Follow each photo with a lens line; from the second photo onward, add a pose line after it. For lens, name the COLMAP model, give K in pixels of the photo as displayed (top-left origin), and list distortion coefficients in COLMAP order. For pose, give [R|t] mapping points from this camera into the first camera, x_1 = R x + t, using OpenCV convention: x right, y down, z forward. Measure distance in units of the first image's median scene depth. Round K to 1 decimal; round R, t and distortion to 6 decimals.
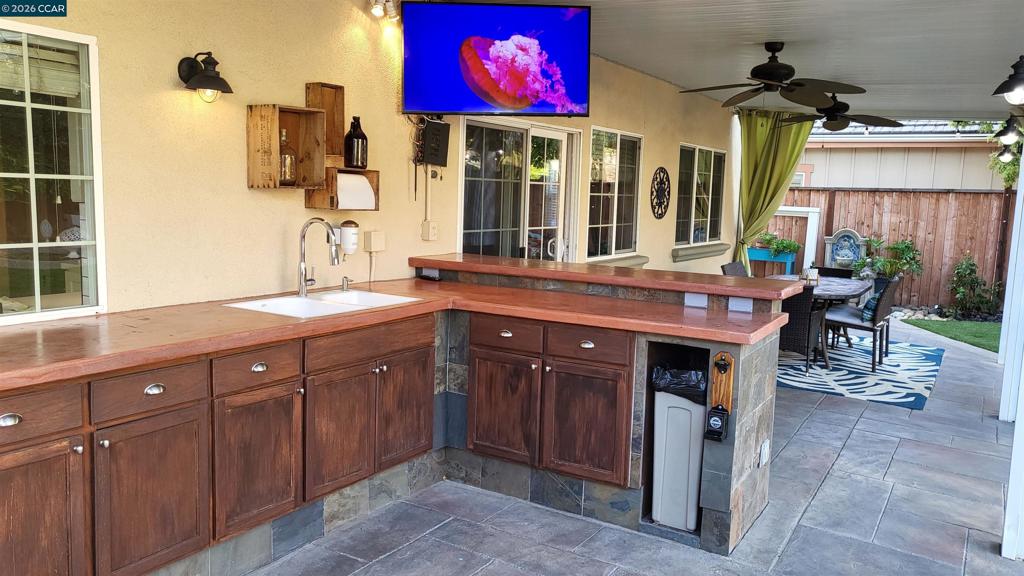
lens RADIAL K [[783.3, 0, 513.0], [0, 783.3, 286.3], [0, 0, 1]] dist [-0.011904, -0.002031]
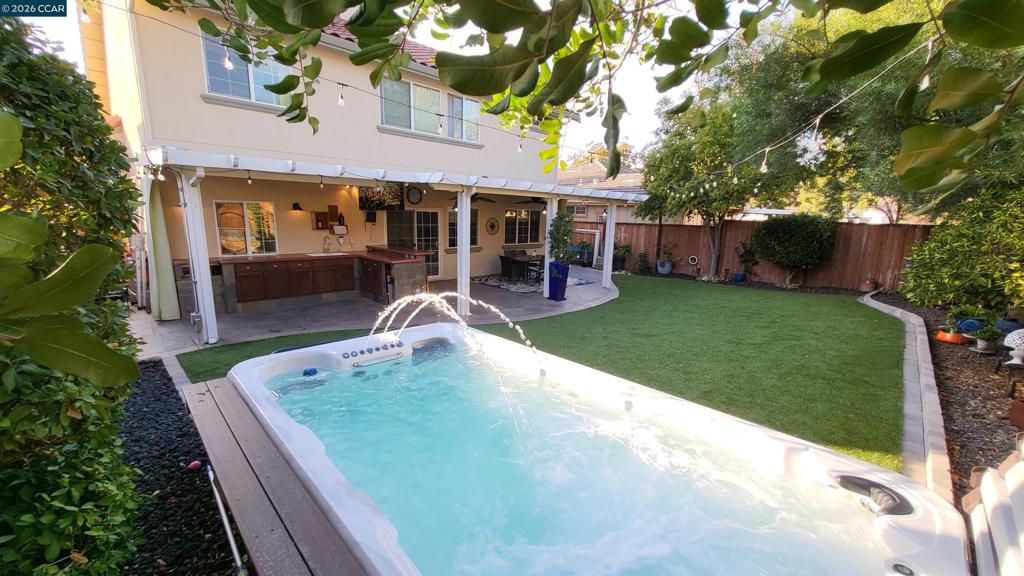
lens RADIAL K [[404.4, 0, 511.0], [0, 404.4, 291.5], [0, 0, 1]] dist [0.001036, 0.000022]
pose [[0.969322, 0.036927, -0.243005, 1.189031], [-0.022689, 0.997872, 0.061133, 0.059350], [0.244745, -0.053745, 0.968097, -0.905225]]
